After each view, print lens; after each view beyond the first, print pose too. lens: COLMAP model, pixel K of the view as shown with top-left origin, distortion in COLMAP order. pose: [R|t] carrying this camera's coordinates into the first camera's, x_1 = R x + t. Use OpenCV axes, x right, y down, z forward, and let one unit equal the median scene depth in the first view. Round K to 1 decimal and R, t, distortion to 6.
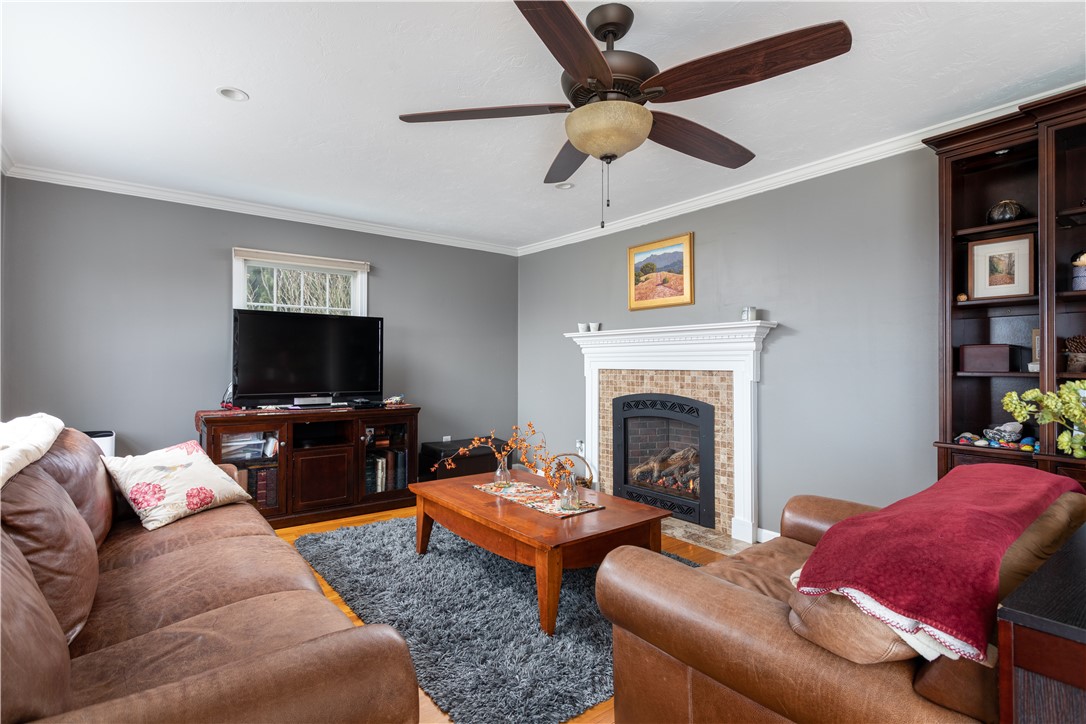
lens RADIAL K [[523.0, 0, 543.3], [0, 523.0, 363.1], [0, 0, 1]] dist [0.014721, -0.000349]
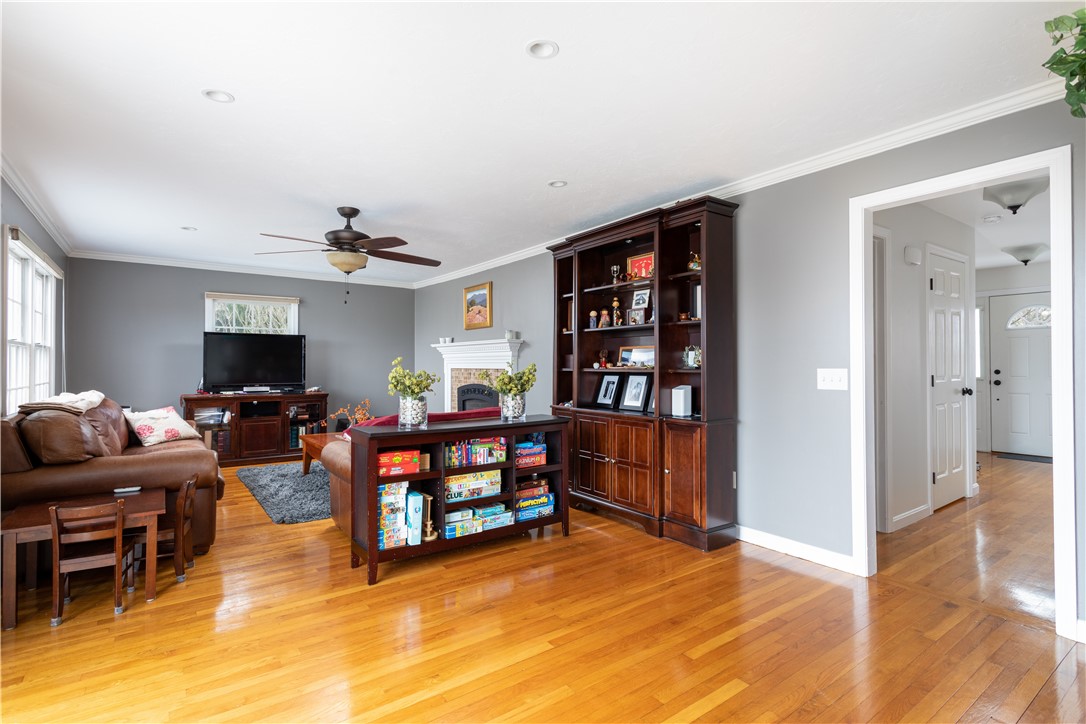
lens RADIAL K [[523.0, 0, 543.8], [0, 523.0, 359.2], [0, 0, 1]] dist [0.014721, -0.000349]
pose [[0.999590, -0.002415, -0.028525, 0.501939], [0.002149, 0.999954, -0.009356, -0.000255], [0.028546, 0.009291, 0.999549, -0.588974]]
